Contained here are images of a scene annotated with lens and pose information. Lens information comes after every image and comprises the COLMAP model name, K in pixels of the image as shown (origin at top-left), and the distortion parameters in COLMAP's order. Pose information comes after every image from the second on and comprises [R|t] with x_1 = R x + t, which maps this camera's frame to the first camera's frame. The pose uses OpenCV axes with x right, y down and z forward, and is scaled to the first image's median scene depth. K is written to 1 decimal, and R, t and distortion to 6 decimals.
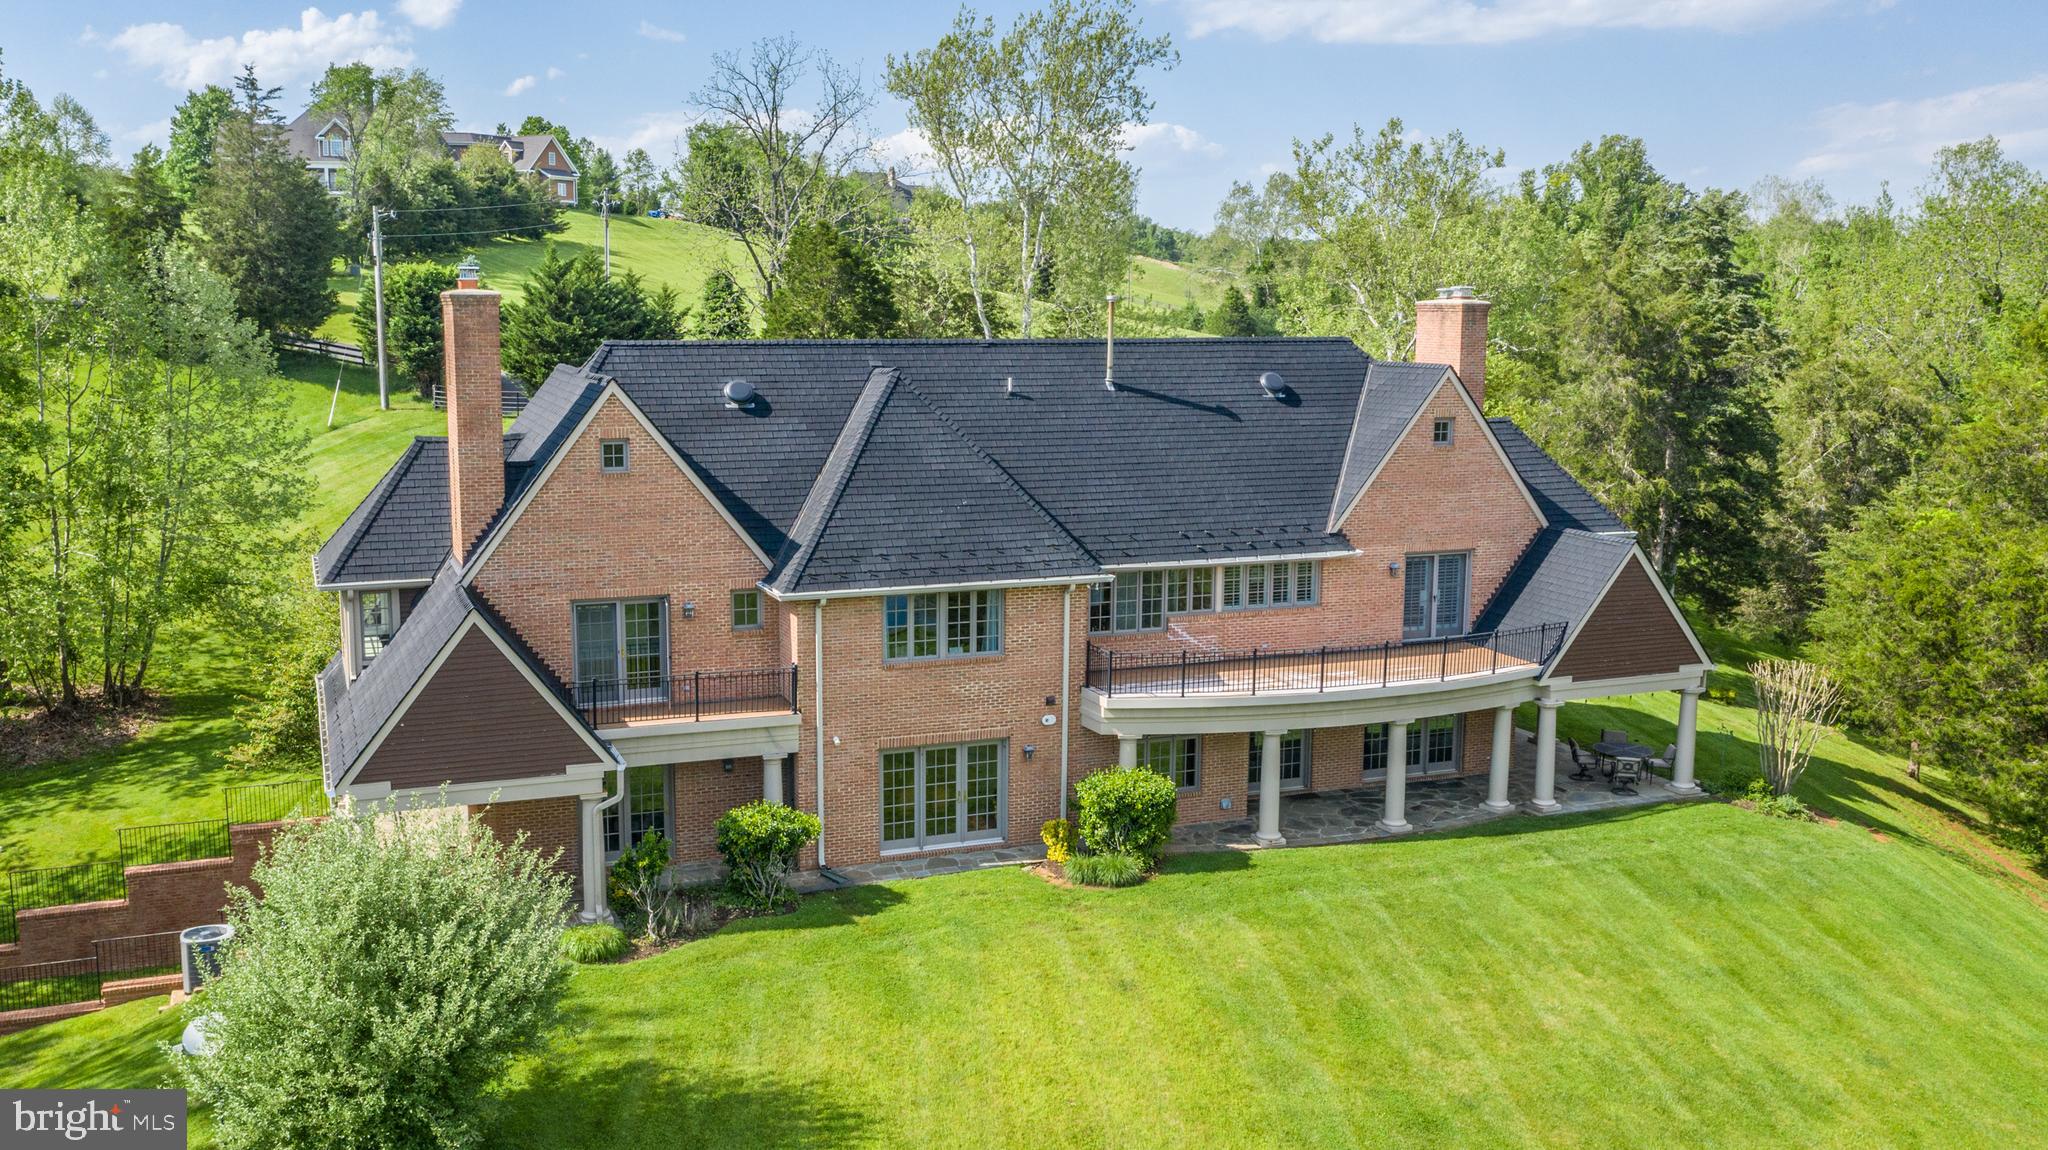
lens RADIAL K [[1794.3, 0, 964.6], [0, 1794.3, 586.0], [0, 0, 1]] dist [0.000176, -0.009384]
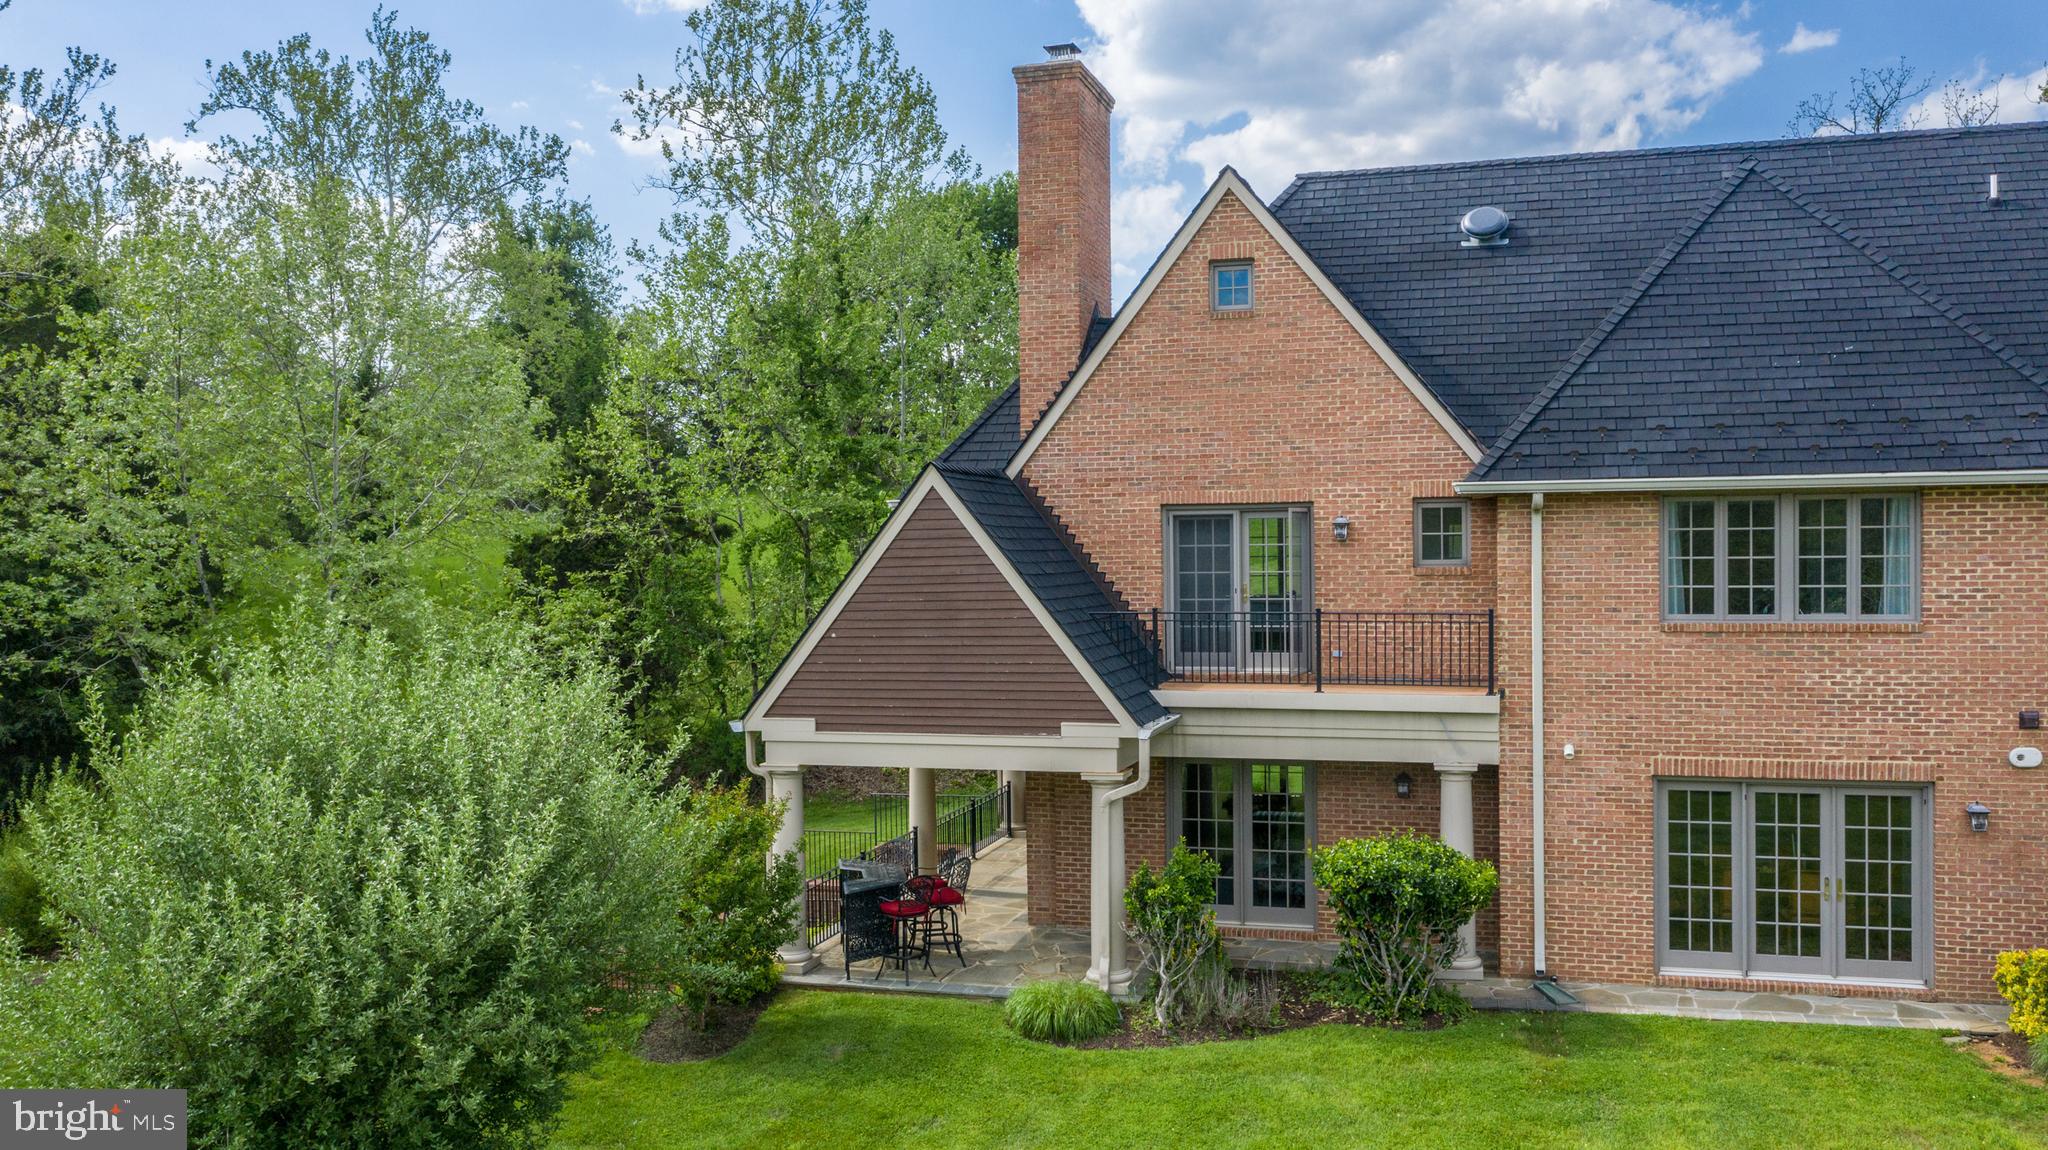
lens RADIAL K [[1696.2, 0, 1024.0], [0, 1696.2, 575.0], [0, 0, 1]] dist [-0.004796, 0.014262]
pose [[0.800712, -0.002097, -0.599046, 0.110192], [-0.080854, 0.990465, -0.111540, 0.102147], [0.593568, 0.137747, 0.792908, 0.448413]]
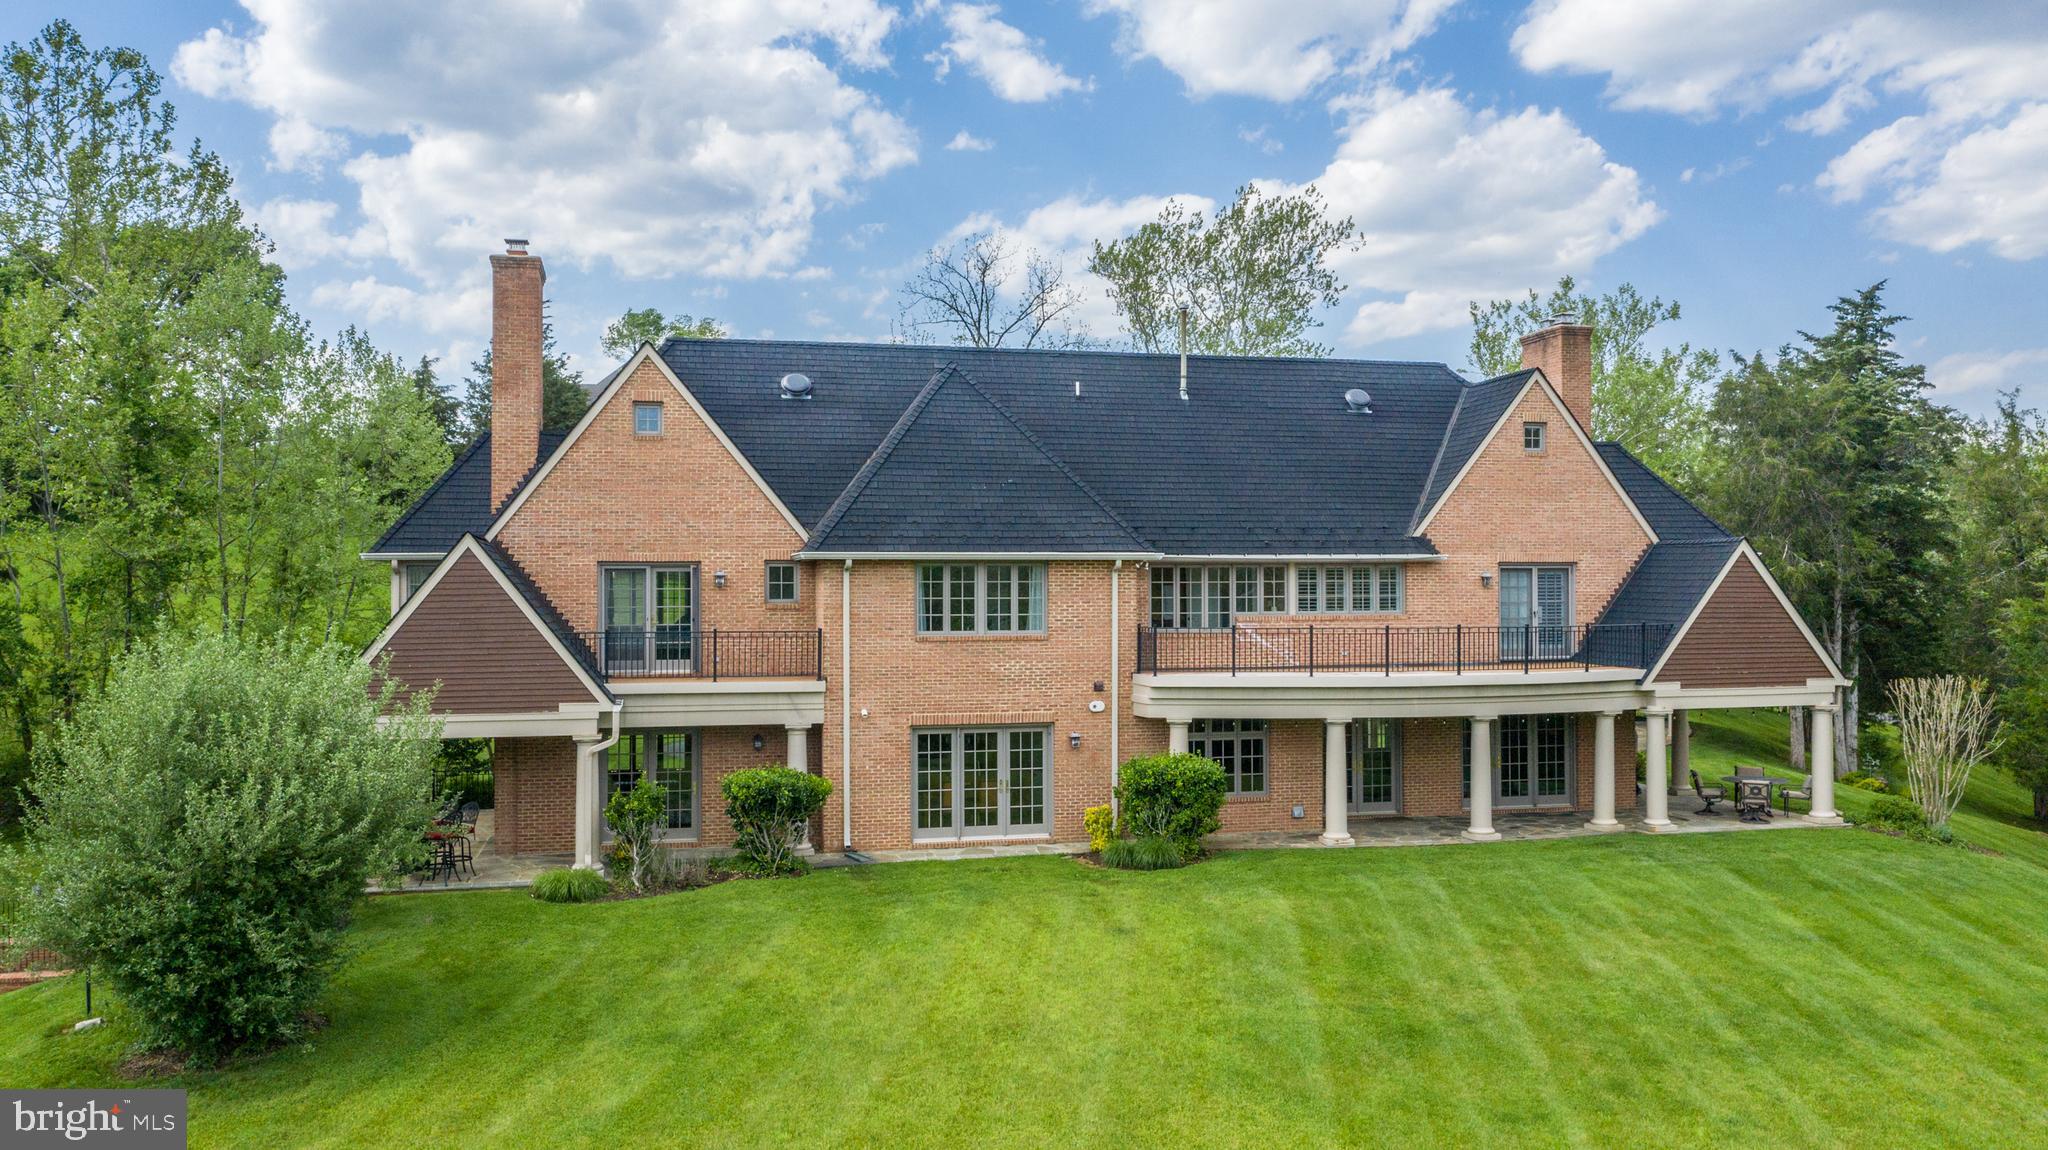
lens RADIAL K [[1687.9, 0, 1051.1], [0, 1687.9, 567.0], [0, 0, 1]] dist [-0.005455, 0.003098]
pose [[0.992894, -0.007817, -0.118745, 0.132010], [-0.012754, 0.985103, -0.171491, 0.158398], [0.118316, 0.171787, 0.978003, 0.112171]]
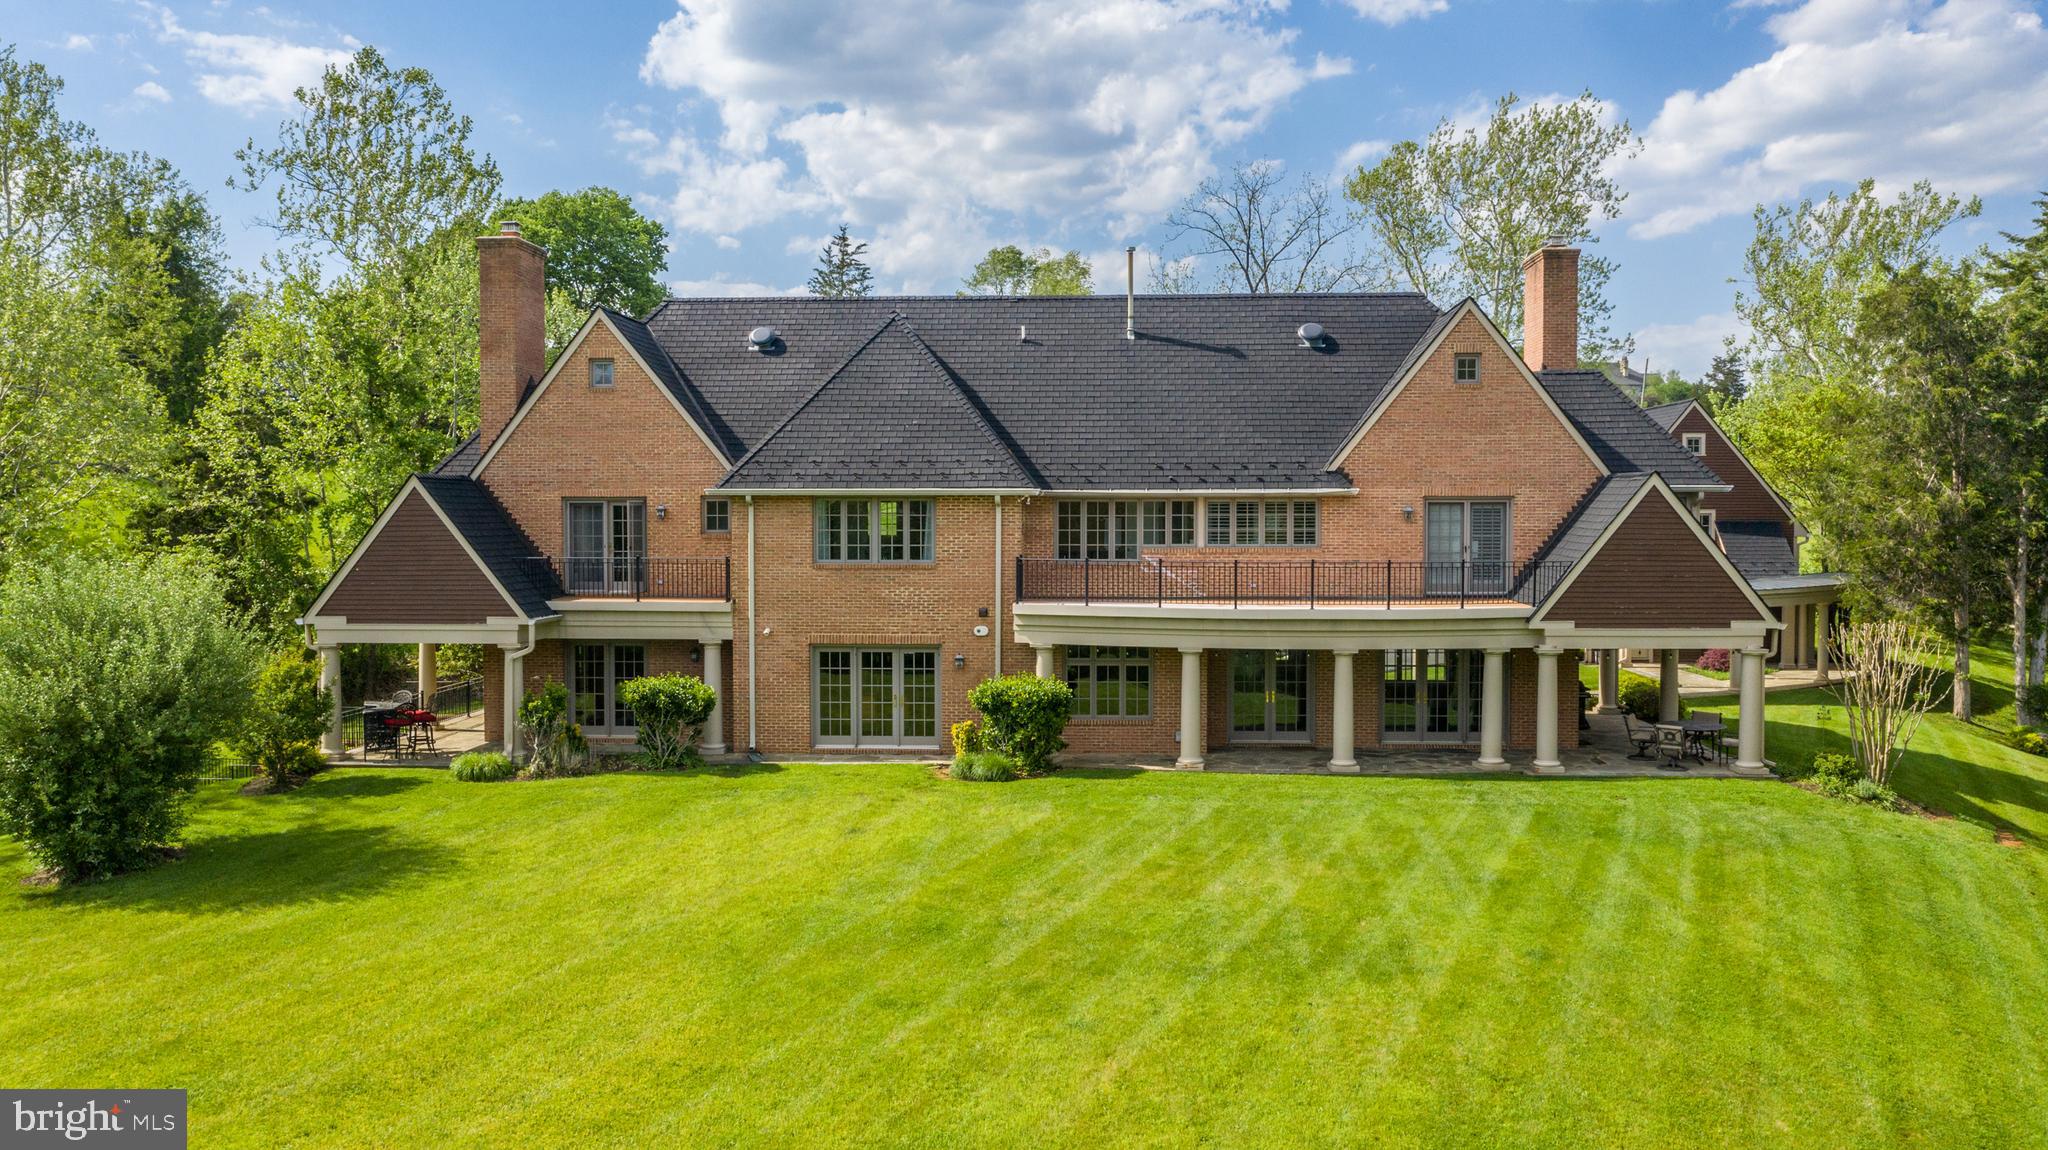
lens RADIAL K [[1664.1, 0, 1024.0], [0, 1664.1, 575.0], [0, 0, 1]] dist [-0.004960, 0.044911]
pose [[0.908913, 0.013332, -0.416774, 0.474710], [-0.063571, 0.992236, -0.106898, 0.145851], [0.412112, 0.123656, 0.902703, 0.148486]]
